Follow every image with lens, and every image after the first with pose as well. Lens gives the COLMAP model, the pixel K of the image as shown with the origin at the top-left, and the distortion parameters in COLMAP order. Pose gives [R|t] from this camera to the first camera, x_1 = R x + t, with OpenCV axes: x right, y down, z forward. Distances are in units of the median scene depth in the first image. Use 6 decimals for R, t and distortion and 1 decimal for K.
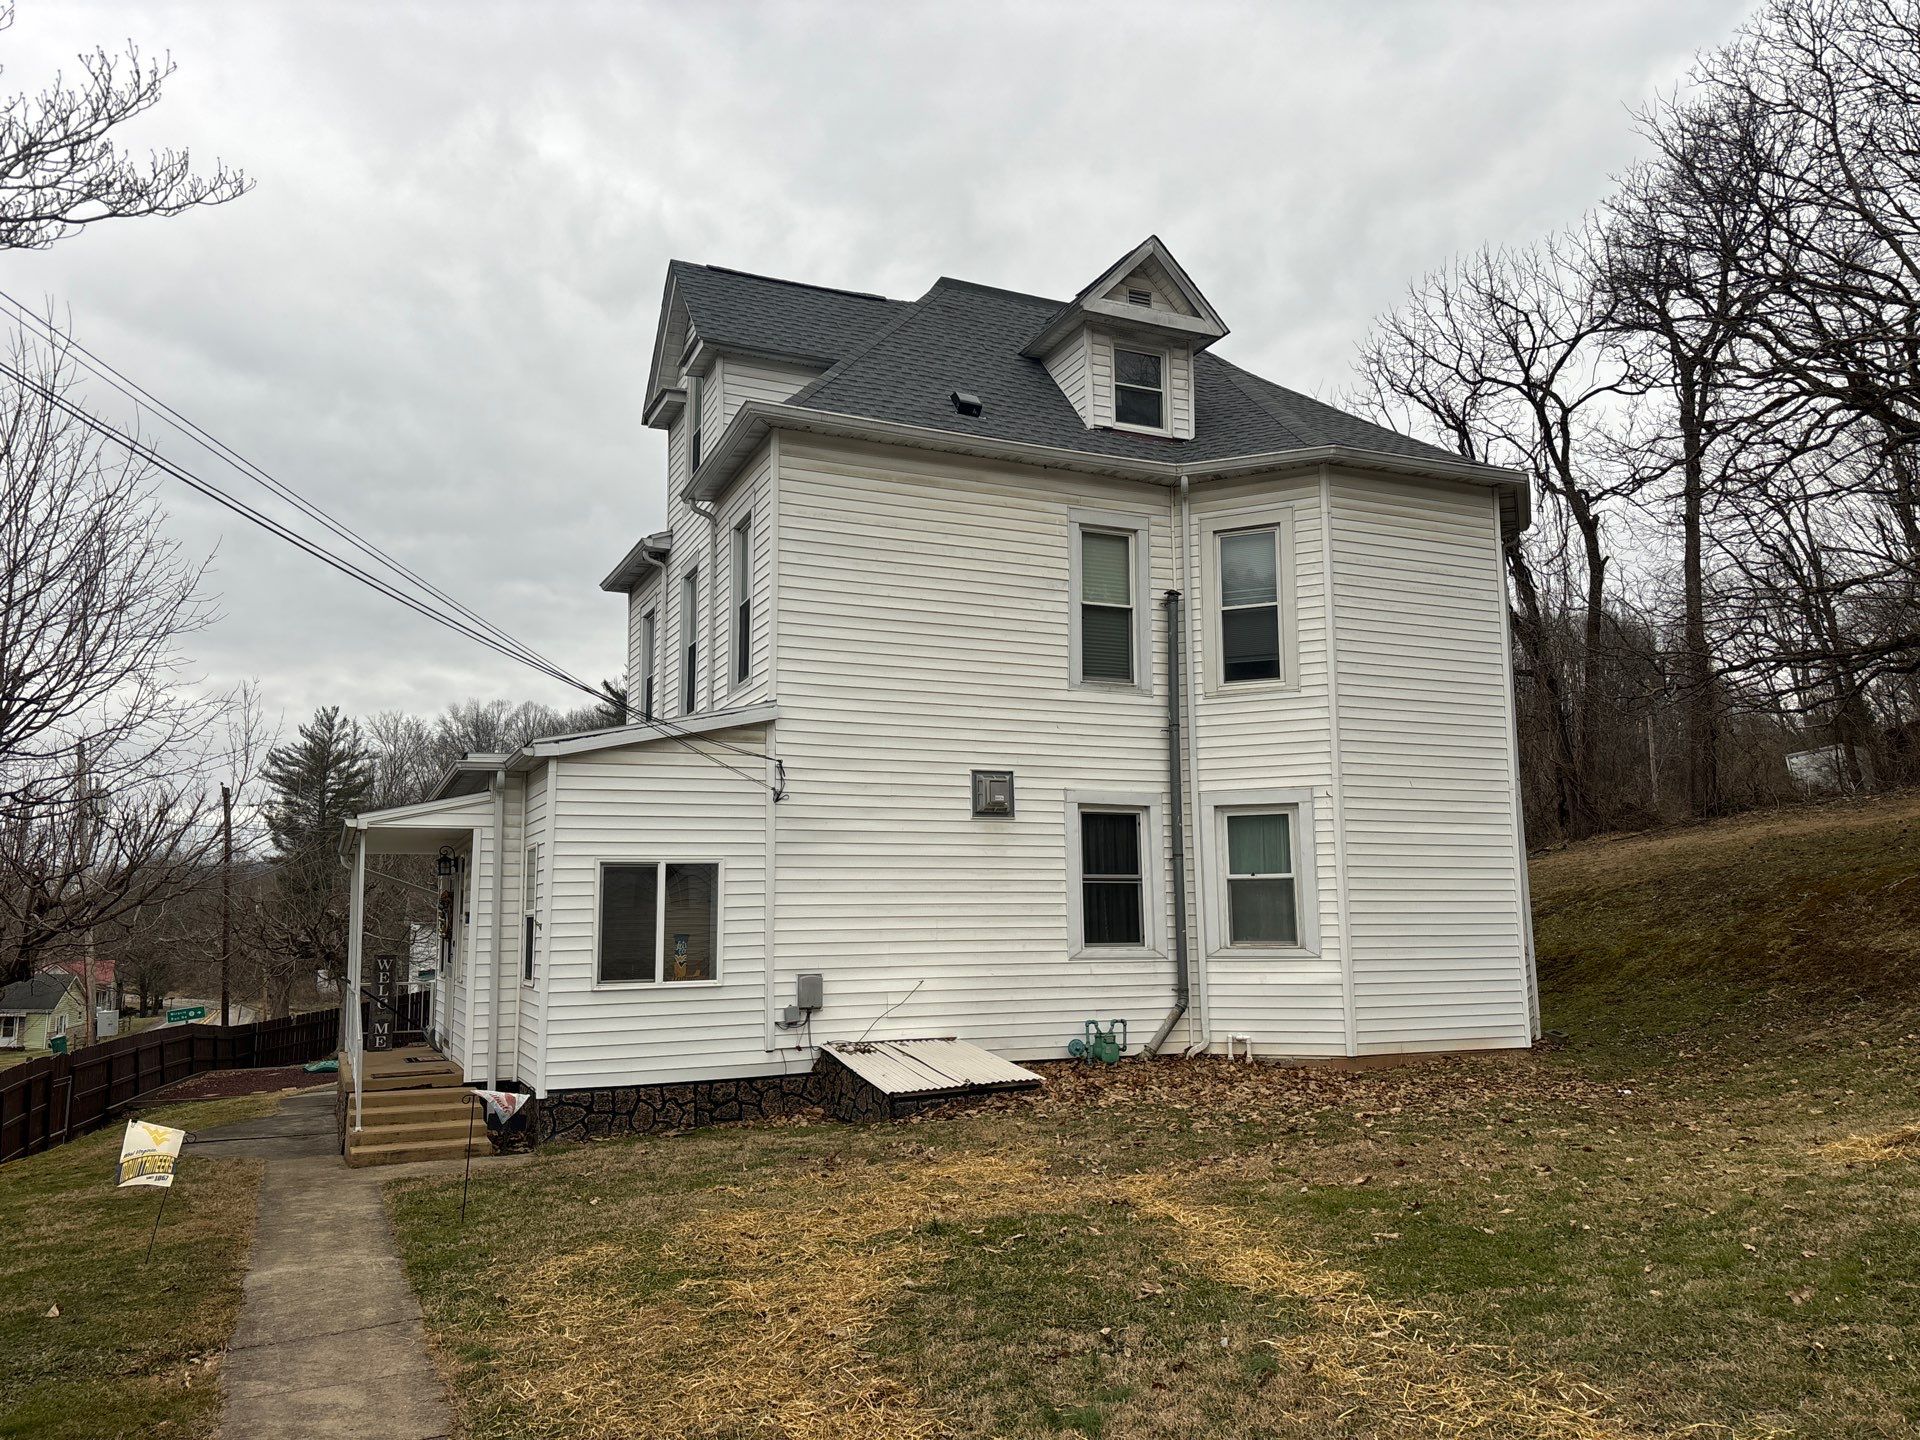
lens RADIAL K [[1482.8, 0, 967.5], [0, 1482.8, 713.4], [0, 0, 1]] dist [0.068099, -0.084263]
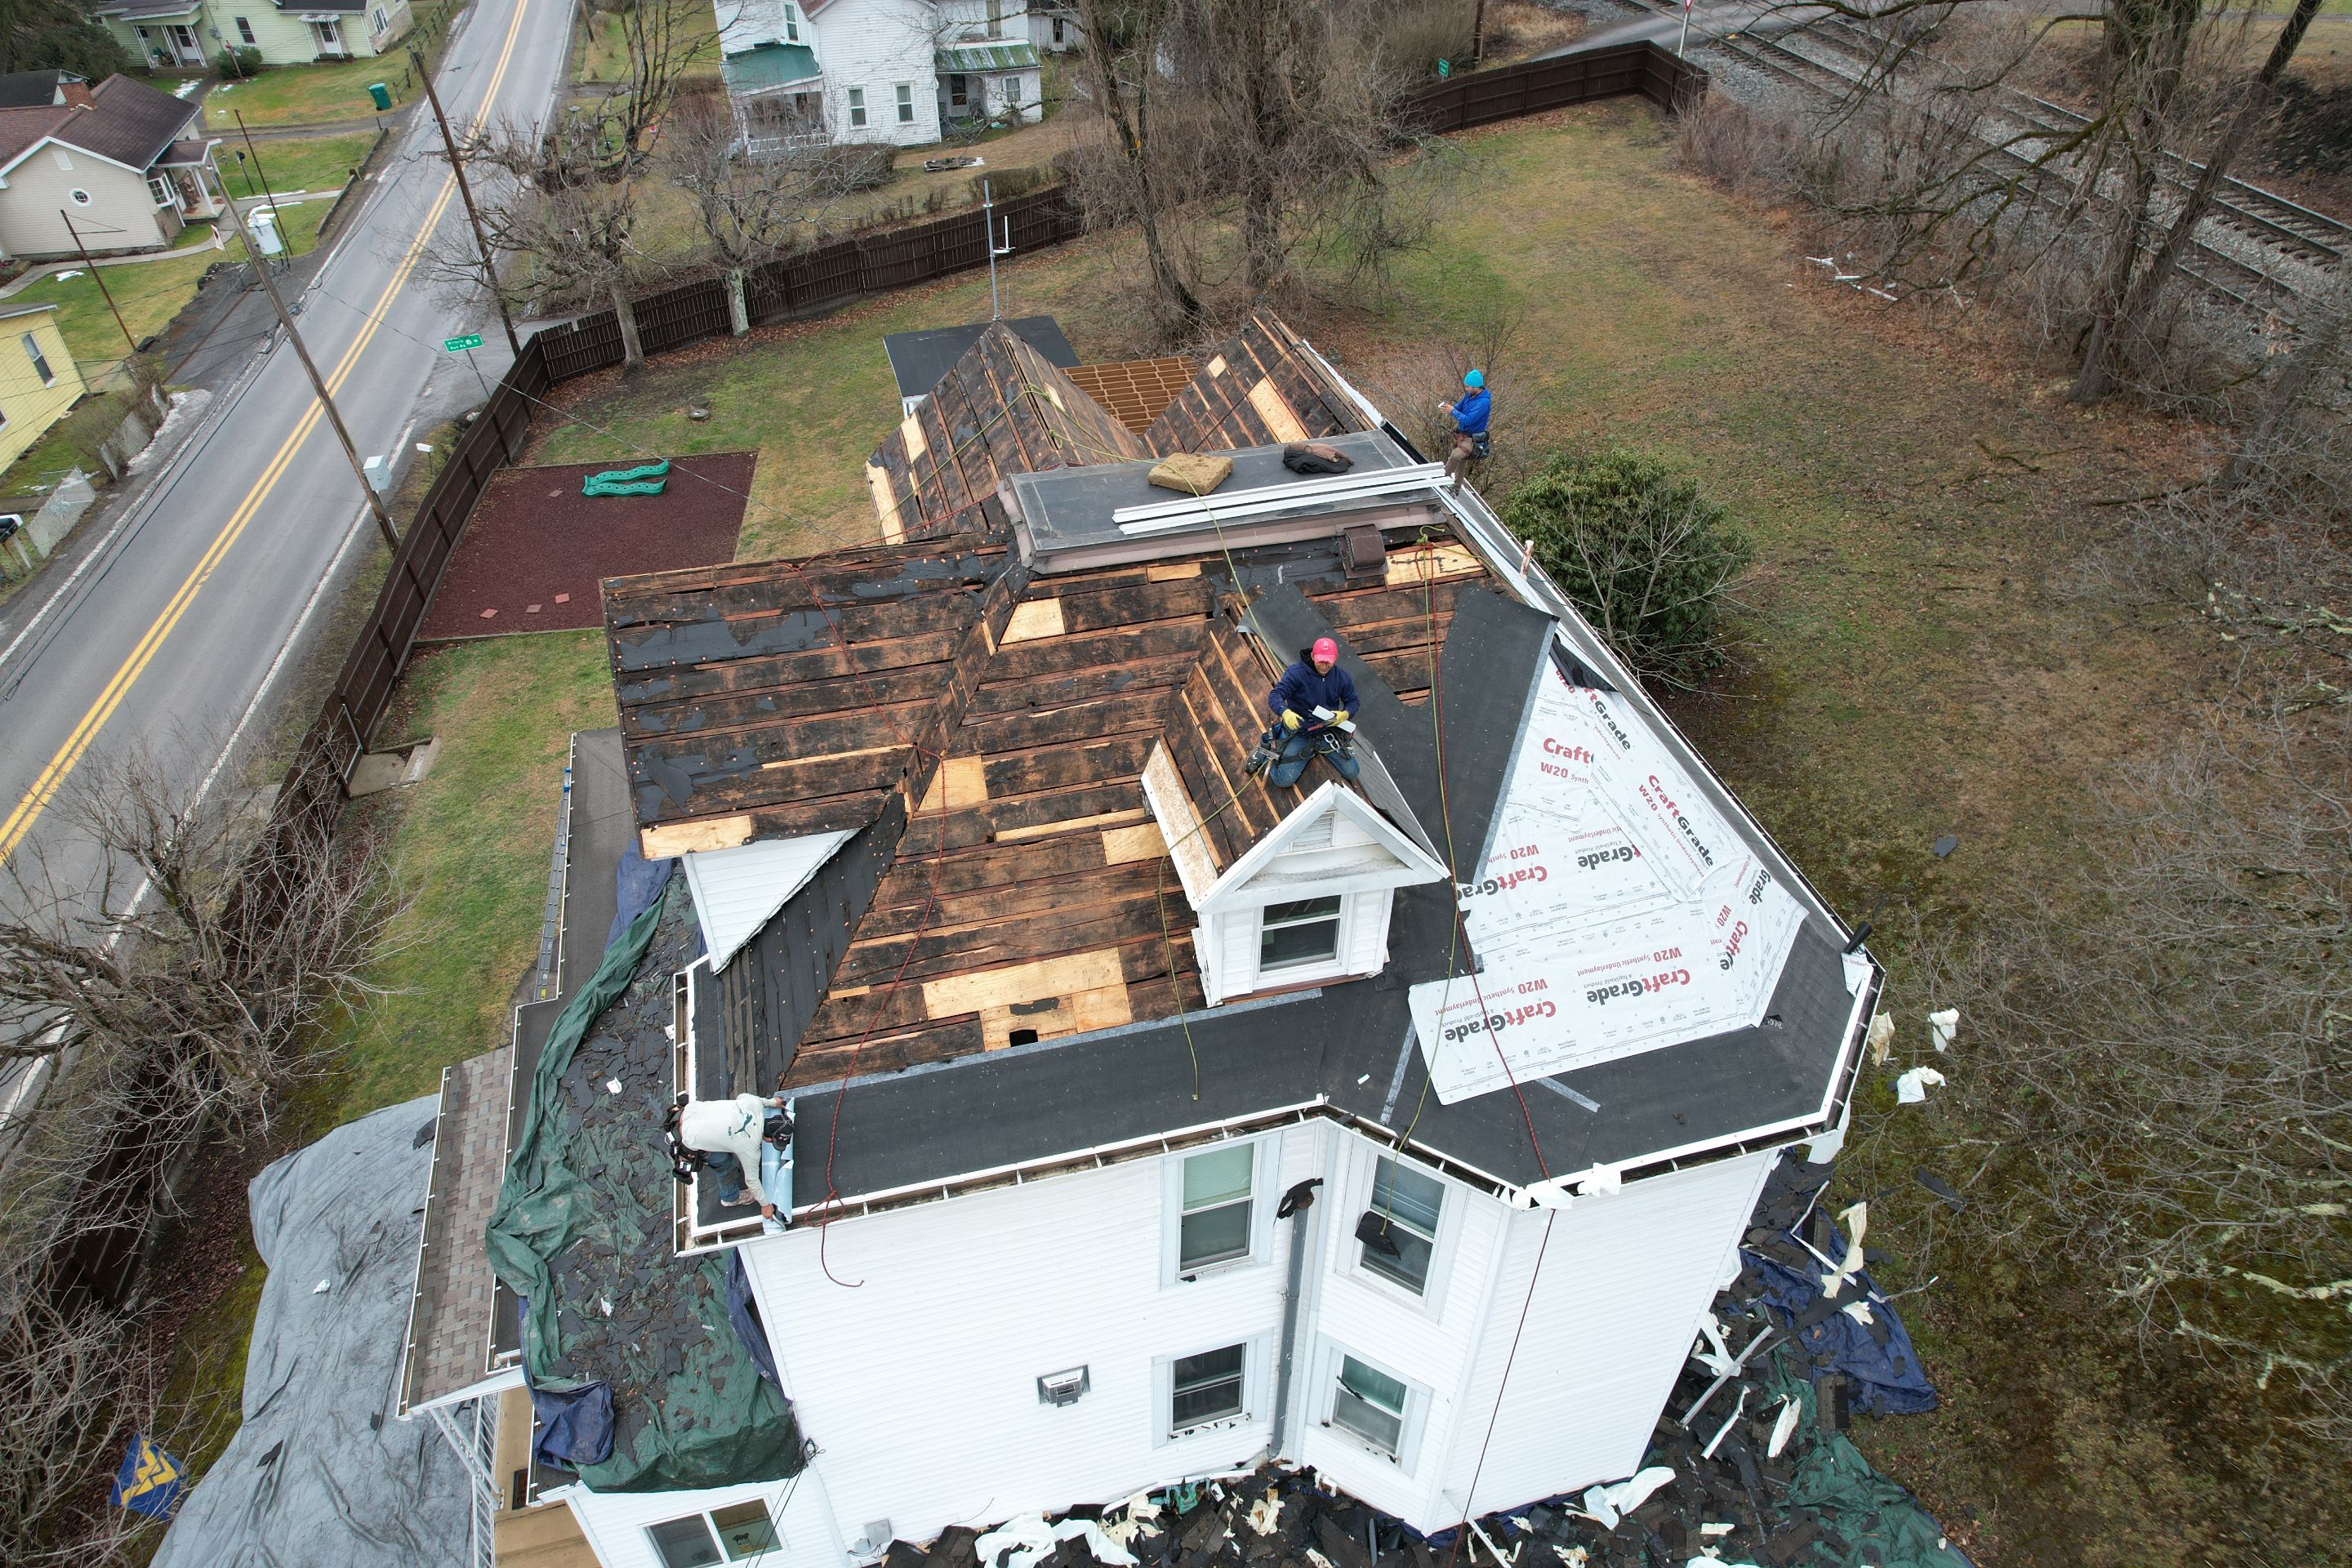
lens RADIAL K [[1506.1, 0, 1172.5], [0, 1506.1, 792.8], [0, 0, 1]] dist [-0.087513, 0.085495]
pose [[0.984389, 0.121492, -0.127351, 0.148087], [0.011954, 0.675738, 0.737045, -0.819810], [0.175601, -0.727061, 0.663736, 0.643857]]
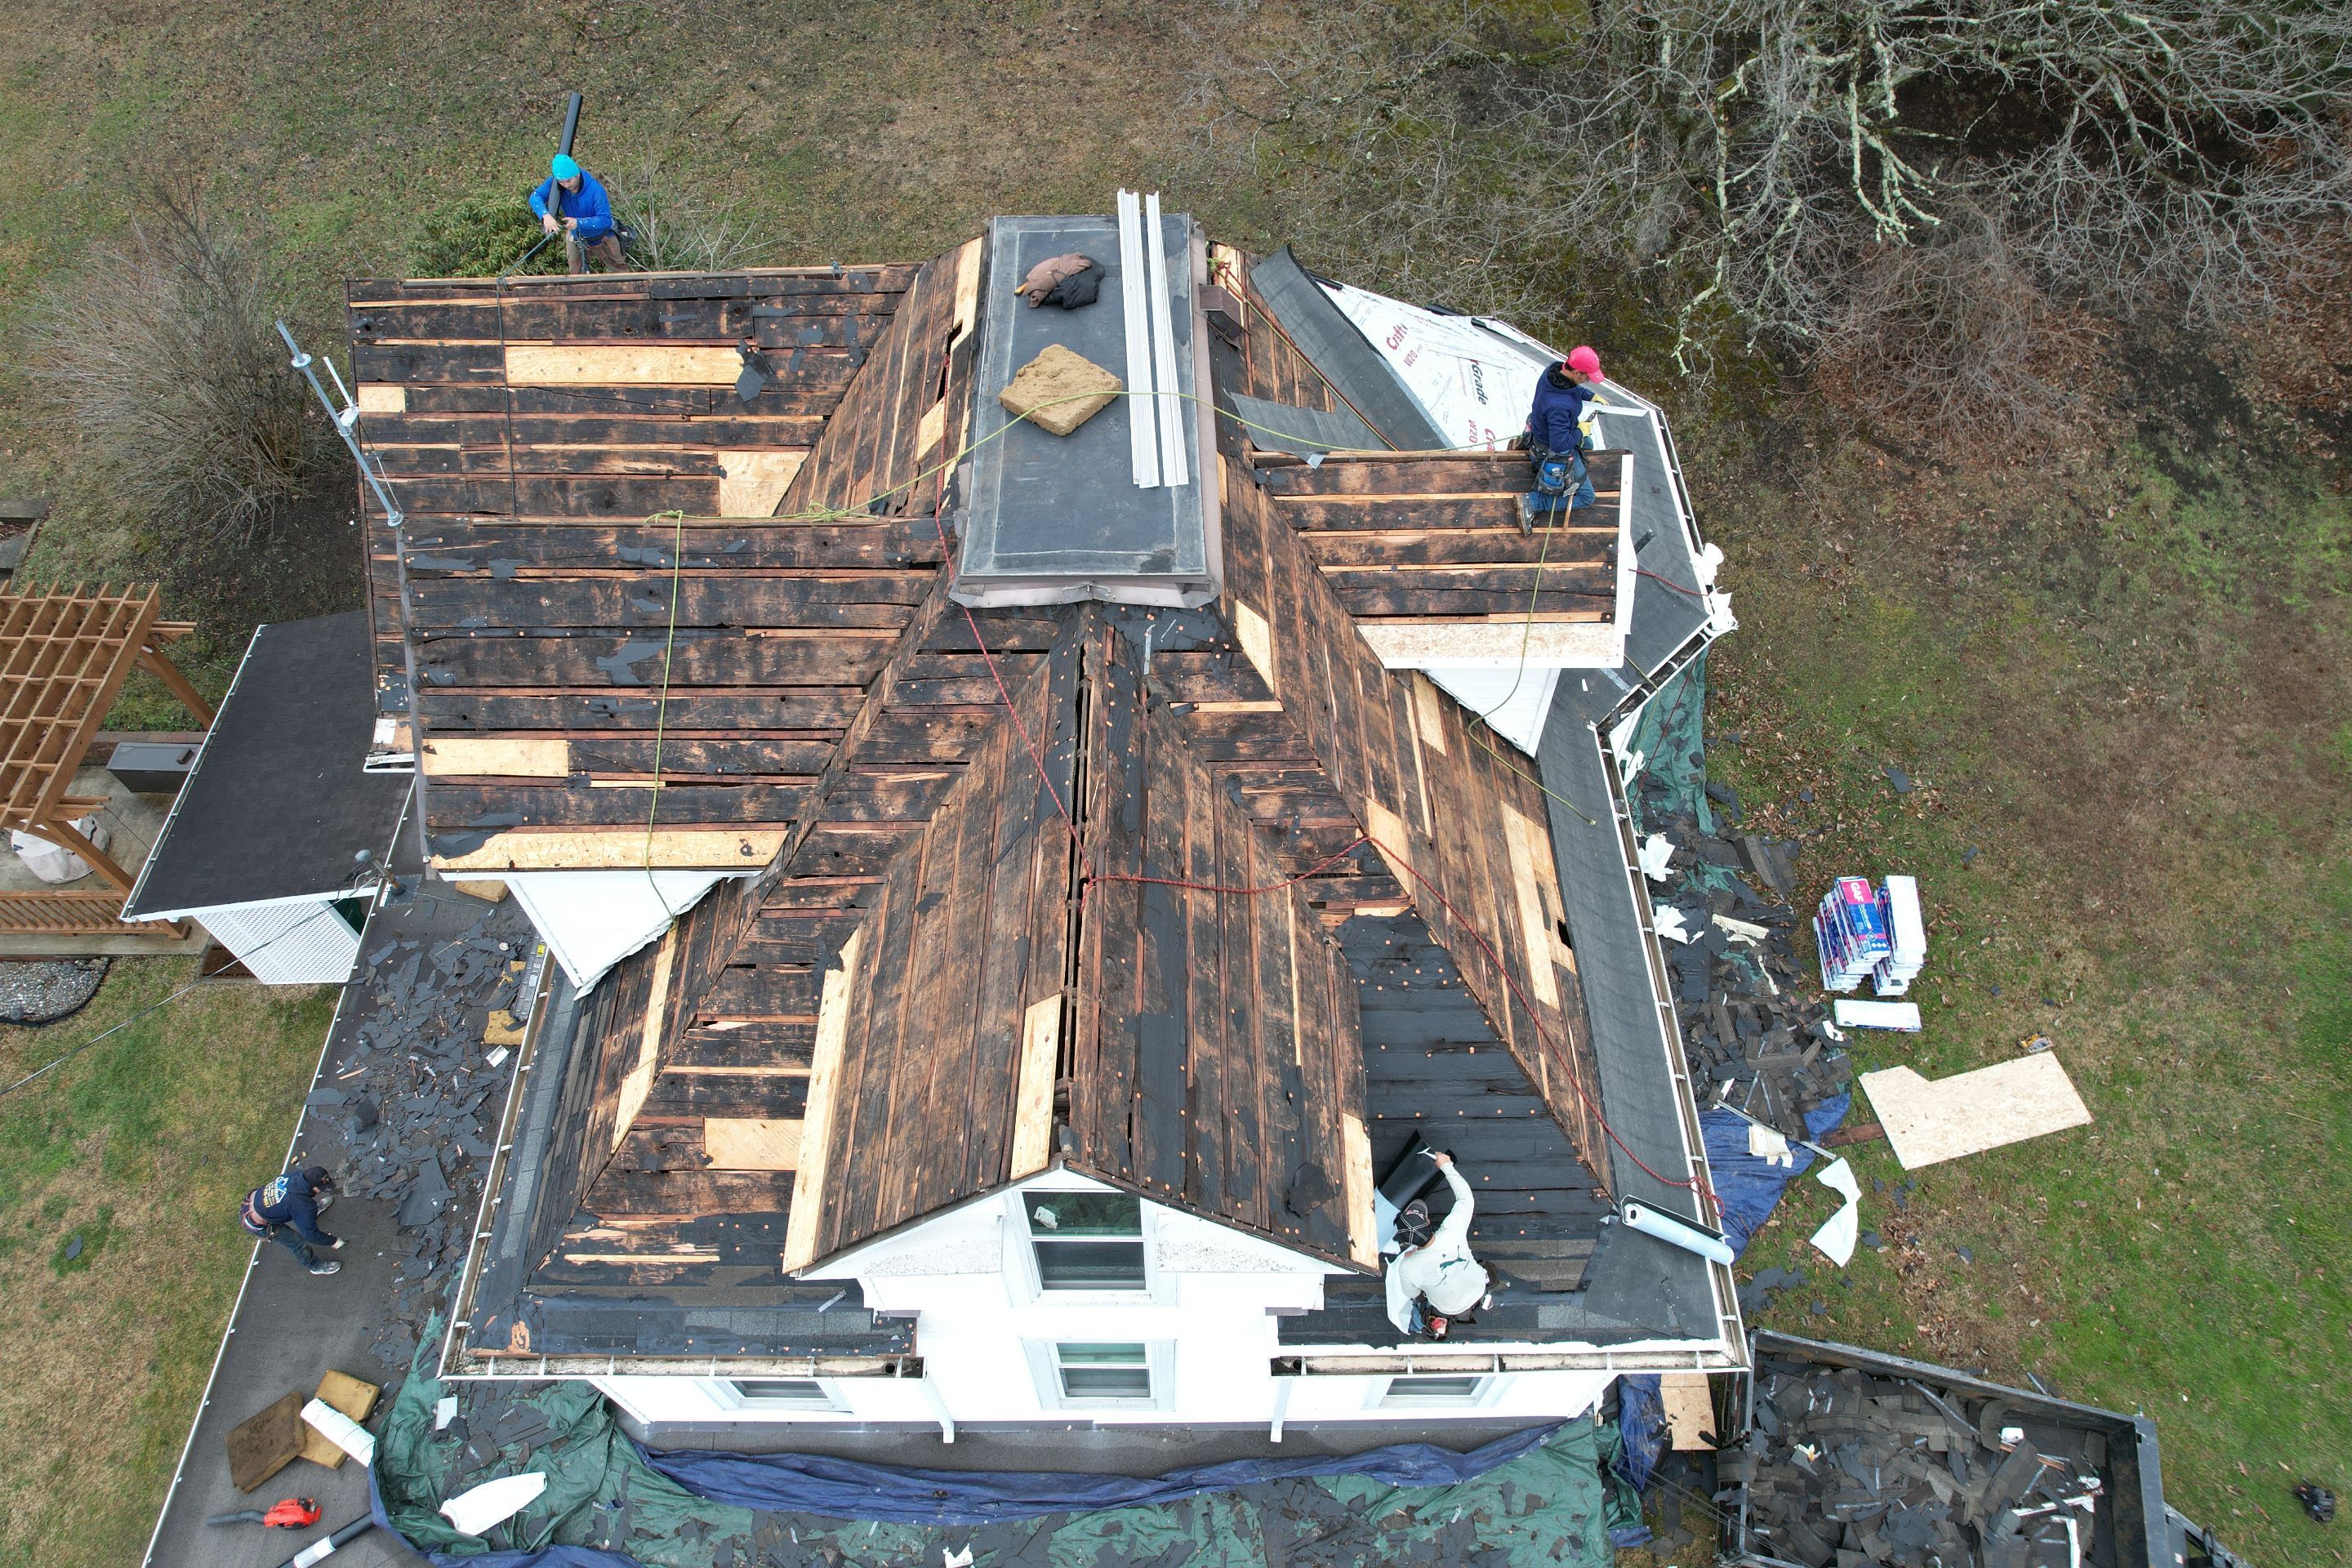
lens RADIAL K [[1506.1, 0, 1172.5], [0, 1506.1, 792.8], [0, 0, 1]] dist [-0.087513, 0.085495]
pose [[0.418489, -0.741859, 0.523939, -0.353755], [-0.131585, 0.521272, 0.843185, -0.756354], [-0.898639, -0.421806, 0.120529, 1.118808]]
